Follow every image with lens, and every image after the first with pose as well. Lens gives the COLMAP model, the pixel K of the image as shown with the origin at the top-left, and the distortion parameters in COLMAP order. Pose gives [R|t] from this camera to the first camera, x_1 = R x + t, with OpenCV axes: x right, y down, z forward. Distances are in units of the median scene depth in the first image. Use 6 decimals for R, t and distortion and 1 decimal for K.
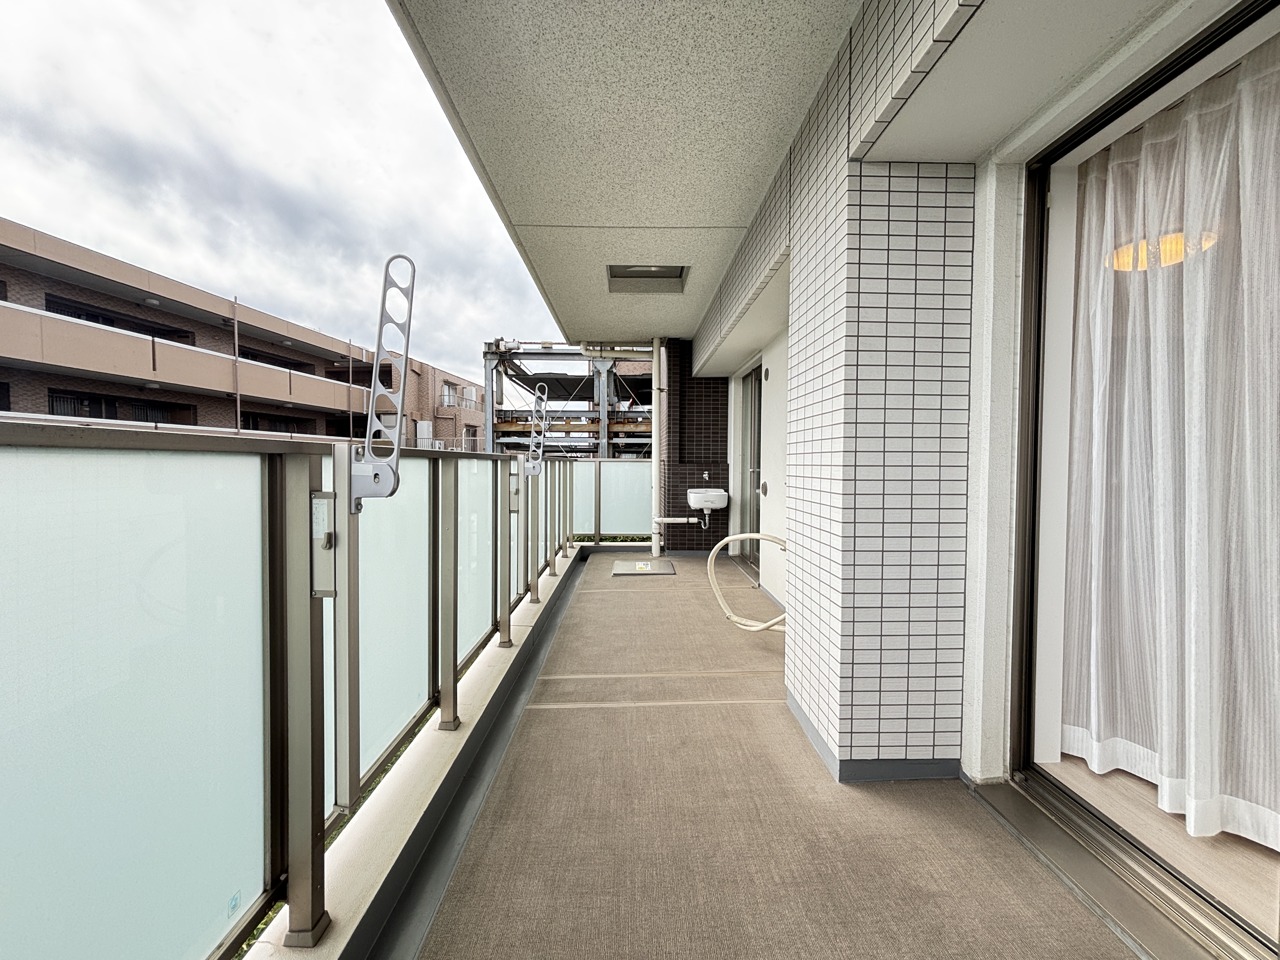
lens RADIAL K [[517.0, 0, 643.9], [0, 517.0, 474.5], [0, 0, 1]] dist [0.000988, 0.000094]
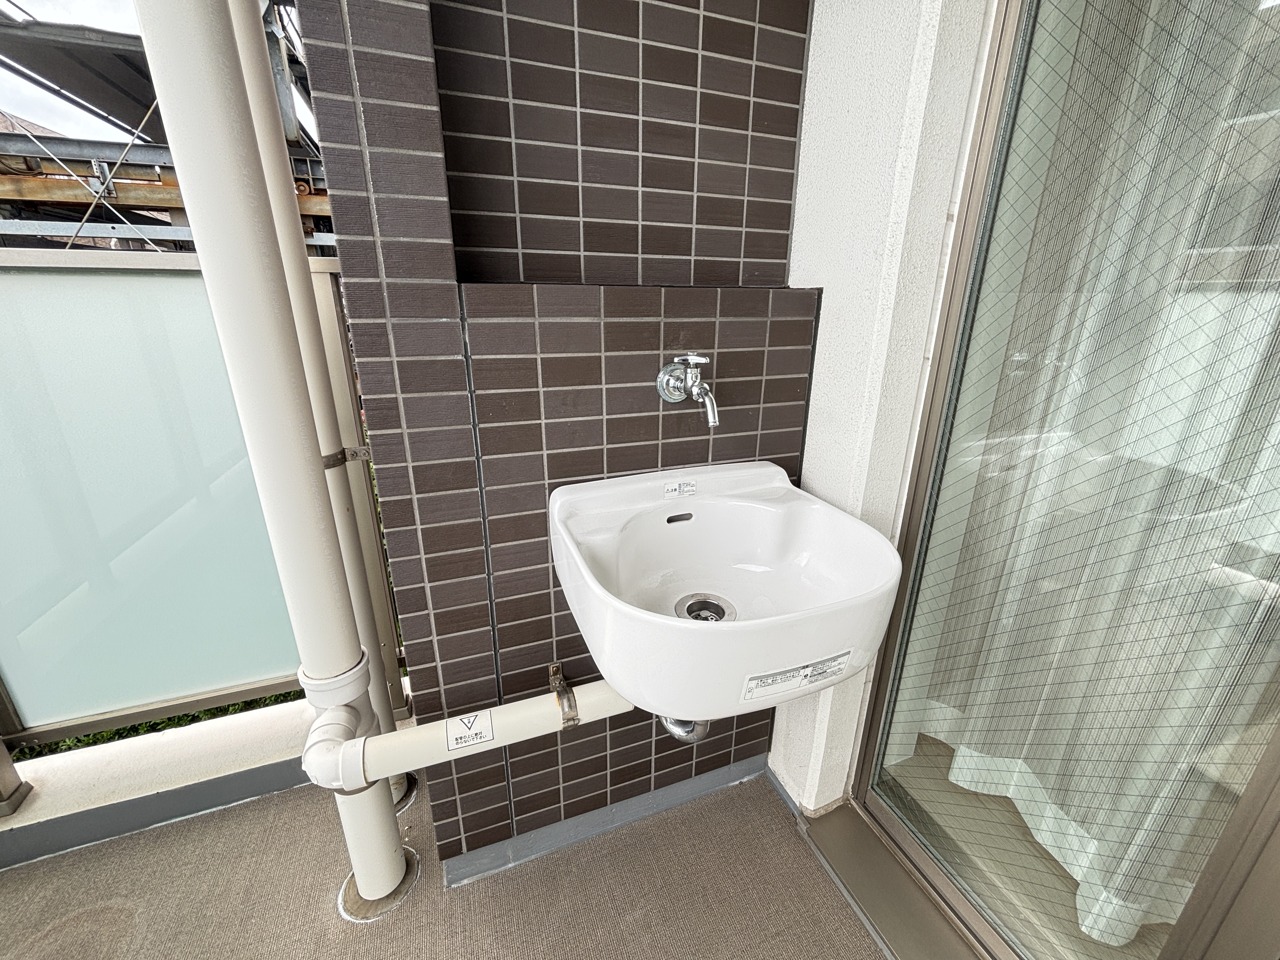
lens RADIAL K [[517.0, 0, 641.9], [0, 517.0, 478.1], [0, 0, 1]] dist [0.000988, 0.000094]
pose [[0.941753, -0.113548, 0.316558, 0.065484], [0.011075, 0.951239, 0.308256, -0.014834], [-0.336124, -0.286795, 0.897089, 0.873222]]
